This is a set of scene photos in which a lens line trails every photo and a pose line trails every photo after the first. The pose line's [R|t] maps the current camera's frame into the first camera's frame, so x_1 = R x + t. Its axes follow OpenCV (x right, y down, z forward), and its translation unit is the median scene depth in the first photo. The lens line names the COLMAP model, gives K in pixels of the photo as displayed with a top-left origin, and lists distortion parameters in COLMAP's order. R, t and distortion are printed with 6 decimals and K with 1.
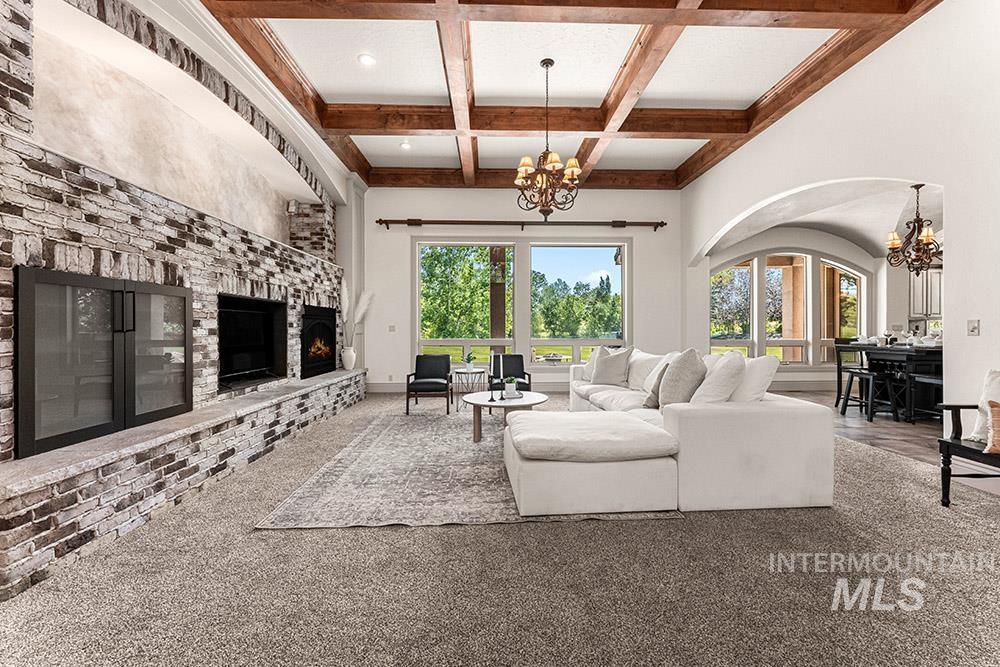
lens RADIAL K [[404.5, 0, 501.2], [0, 404.5, 329.7], [0, 0, 1]] dist [-0.007447, 0.001177]
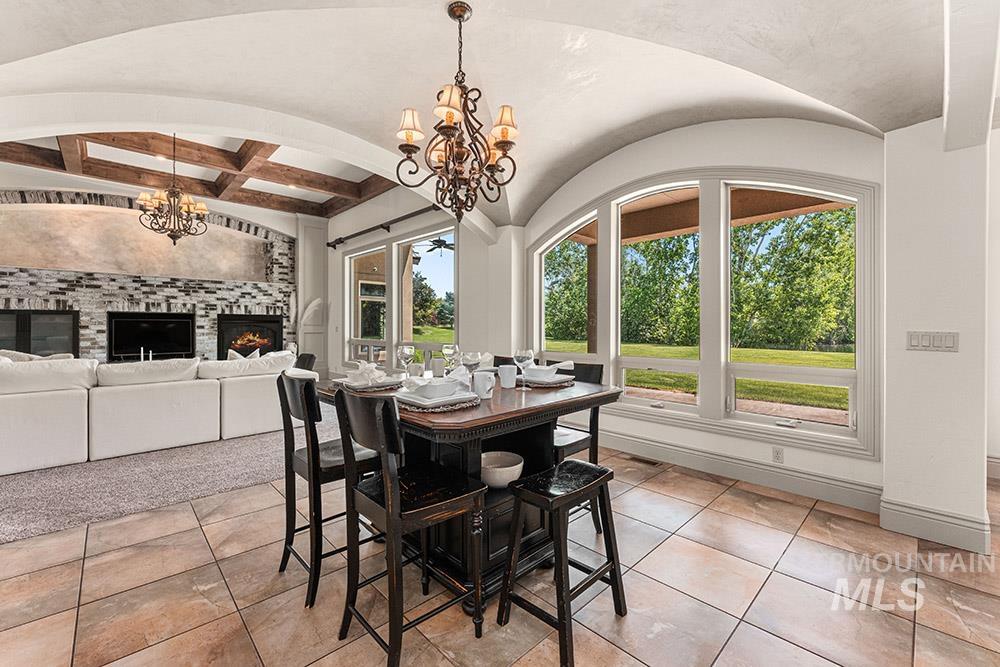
lens RADIAL K [[404.5, 0, 498.4], [0, 404.5, 325.7], [0, 0, 1]] dist [-0.007447, 0.001177]
pose [[0.670498, 0.005443, -0.741891, 2.031449], [-0.007376, 0.999973, 0.000671, -0.038345], [0.741875, 0.005022, 0.670520, 1.117719]]
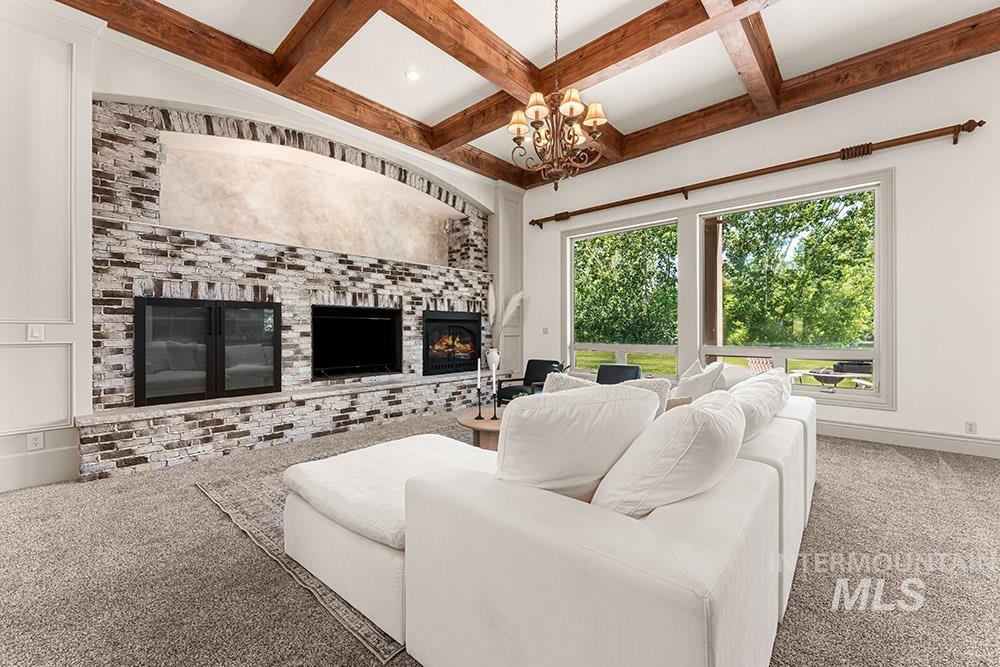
lens RADIAL K [[404.5, 0, 505.6], [0, 404.5, 331.5], [0, 0, 1]] dist [-0.007447, 0.001177]
pose [[0.722876, 0.002950, -0.690971, 0.681392], [-0.001683, 0.999995, 0.002509, -0.008449], [0.690975, -0.000651, 0.722878, 0.490438]]
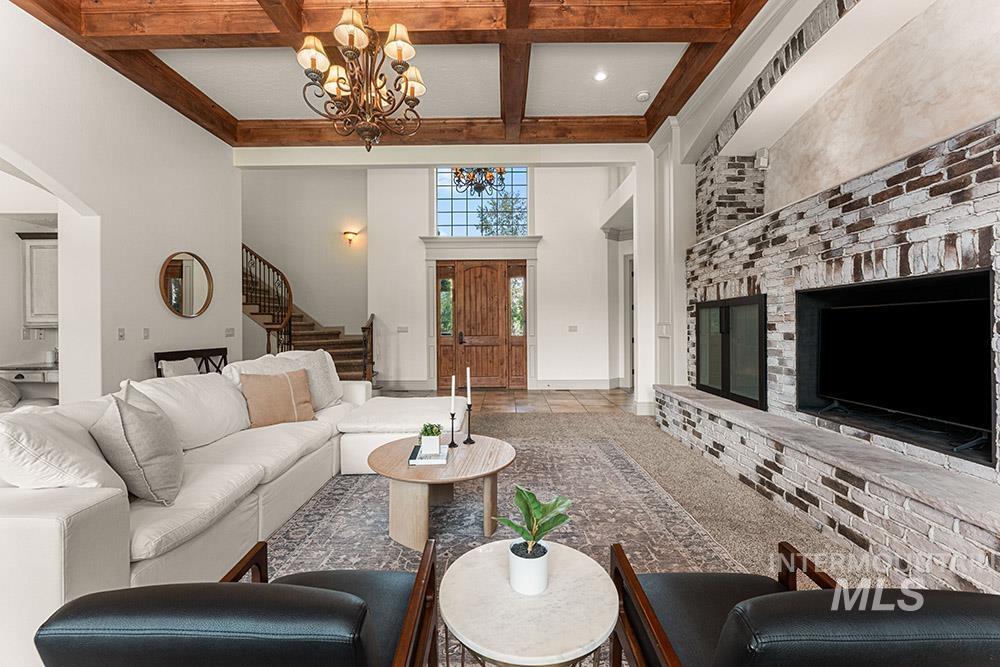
lens RADIAL K [[404.5, 0, 497.5], [0, 404.5, 326.5], [0, 0, 1]] dist [-0.007447, 0.001177]
pose [[-0.998771, 0.004361, 0.049372, -0.119498], [0.004518, 0.999985, 0.003071, -0.022158], [-0.049358, 0.003290, -0.998776, 1.908937]]
